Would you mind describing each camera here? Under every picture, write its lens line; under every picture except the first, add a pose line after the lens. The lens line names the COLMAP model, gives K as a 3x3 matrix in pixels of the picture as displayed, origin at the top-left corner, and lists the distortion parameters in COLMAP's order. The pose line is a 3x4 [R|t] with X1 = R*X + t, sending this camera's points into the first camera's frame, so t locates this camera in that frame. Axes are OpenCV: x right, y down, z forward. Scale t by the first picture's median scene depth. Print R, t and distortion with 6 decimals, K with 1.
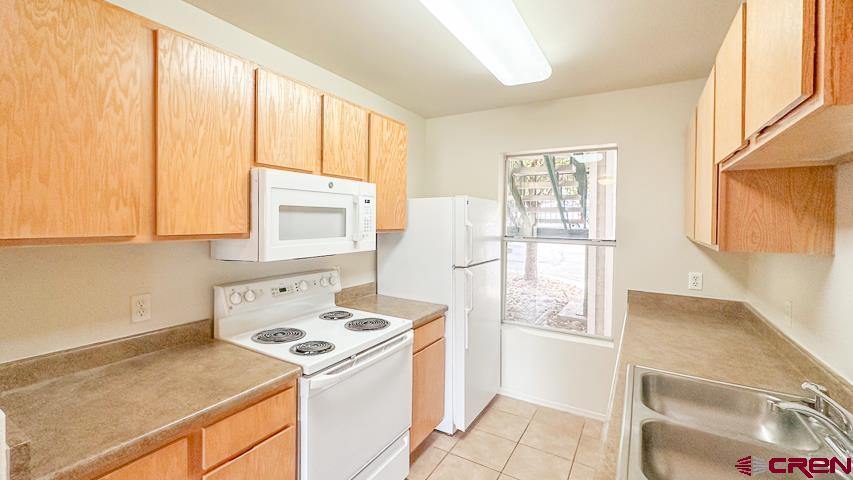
lens RADIAL K [[383.0, 0, 423.7], [0, 383.0, 227.0], [0, 0, 1]] dist [0.001318, 0.000274]
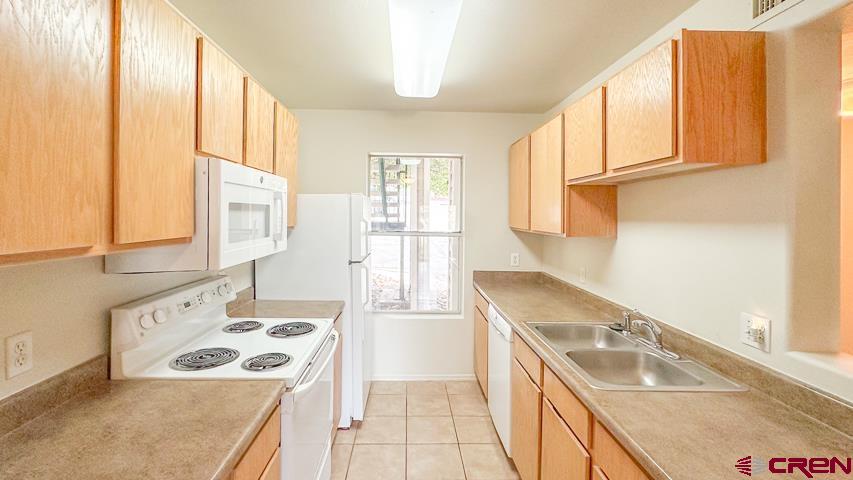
lens RADIAL K [[383.0, 0, 440.2], [0, 383.0, 214.7], [0, 0, 1]] dist [0.001318, 0.000274]
pose [[0.825570, -0.003634, 0.564288, -0.424354], [0.011055, 0.999892, -0.009734, -0.014600], [-0.564191, 0.014274, 0.825521, 0.023484]]
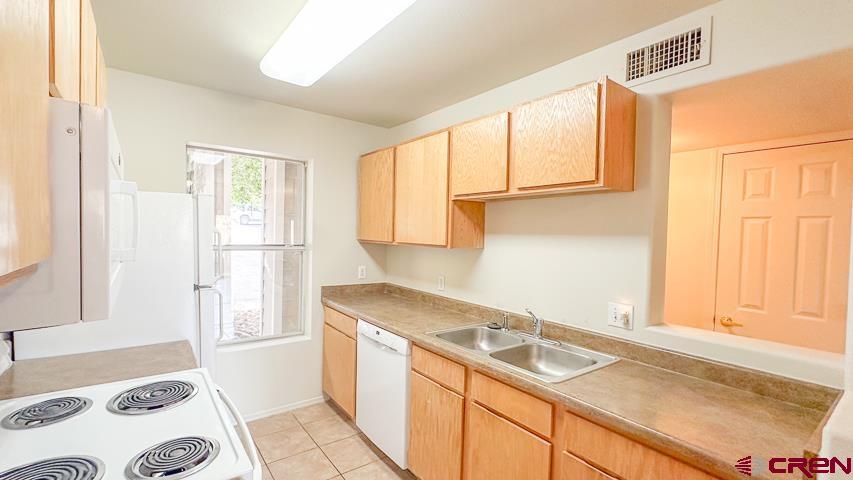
lens RADIAL K [[362.1, 0, 430.8], [0, 362.1, 241.8], [0, 0, 1]] dist [-0.004634, 0.000102]
pose [[0.378432, -0.028840, 0.925180, -0.572661], [-0.001109, 0.999500, 0.031611, -0.012511], [-0.925629, -0.012988, 0.378210, 0.426706]]
